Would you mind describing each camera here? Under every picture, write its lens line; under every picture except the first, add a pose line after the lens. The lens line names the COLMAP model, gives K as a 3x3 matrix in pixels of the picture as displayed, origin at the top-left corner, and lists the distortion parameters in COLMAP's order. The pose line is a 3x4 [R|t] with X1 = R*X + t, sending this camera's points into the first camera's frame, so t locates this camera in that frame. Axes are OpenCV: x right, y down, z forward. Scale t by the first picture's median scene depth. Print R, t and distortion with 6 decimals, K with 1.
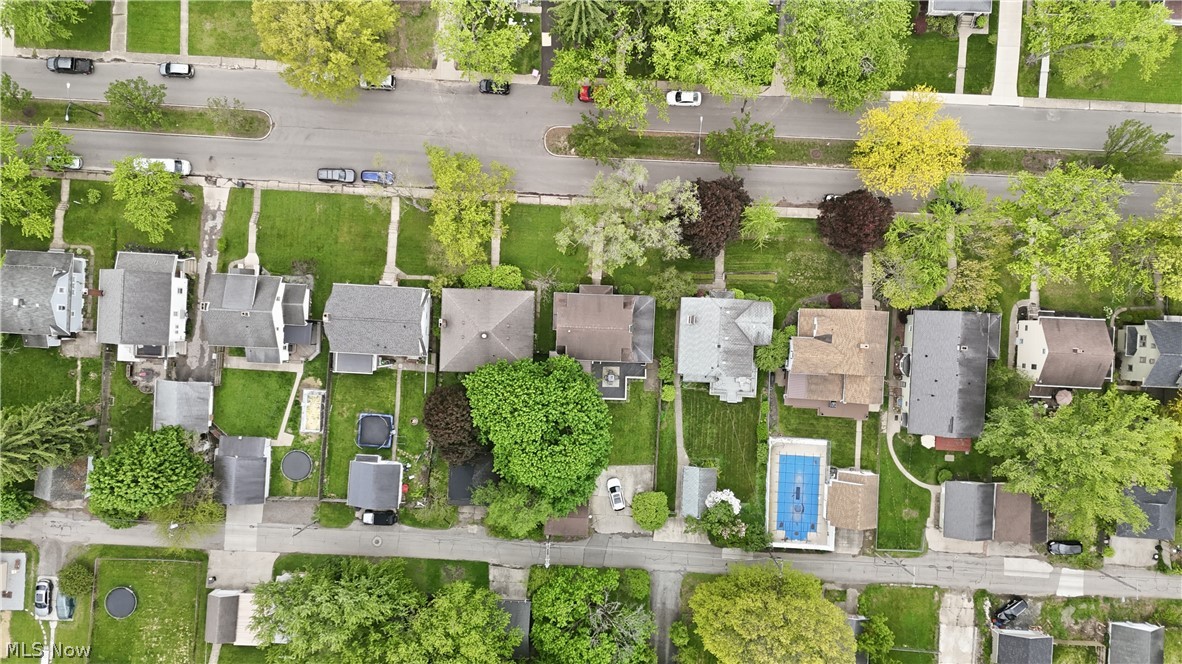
lens RADIAL K [[867.3, 0, 591.0], [0, 867.3, 331.1], [0, 0, 1]] dist [0.001236, 0.000472]
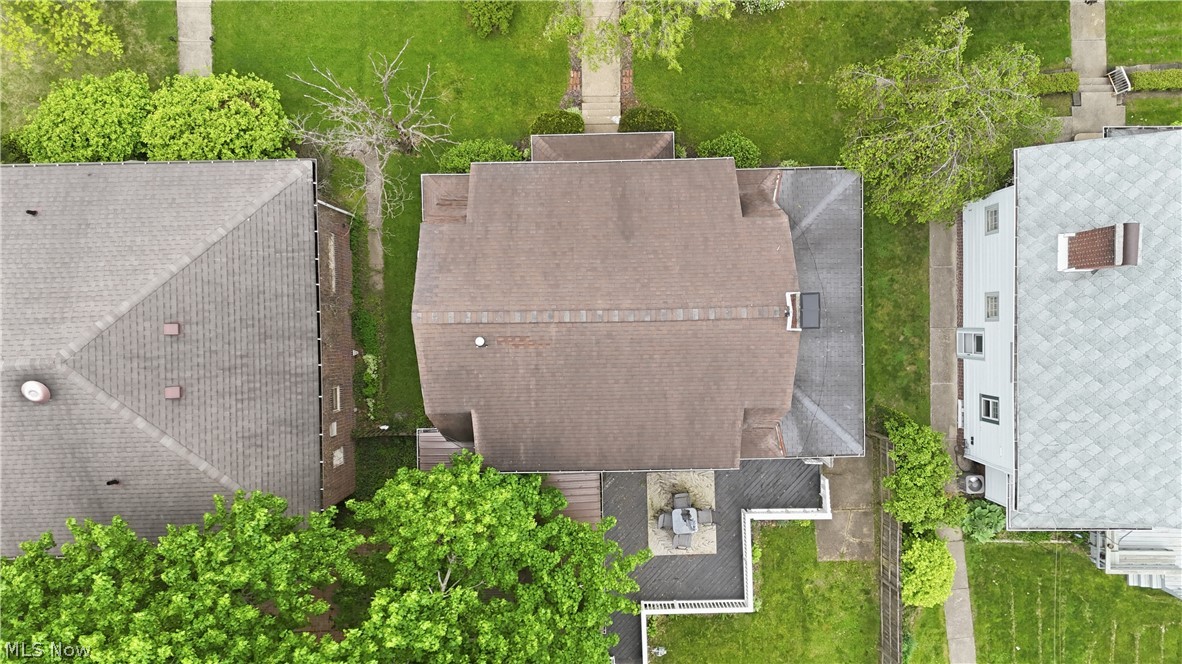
lens RADIAL K [[867.3, 0, 591.4], [0, 867.3, 332.6], [0, 0, 1]] dist [0.001236, 0.000472]
pose [[0.998603, -0.052716, 0.003697, -0.000413], [0.052658, 0.998511, 0.014251, -0.003266], [-0.004443, -0.014036, 0.999892, 0.770908]]
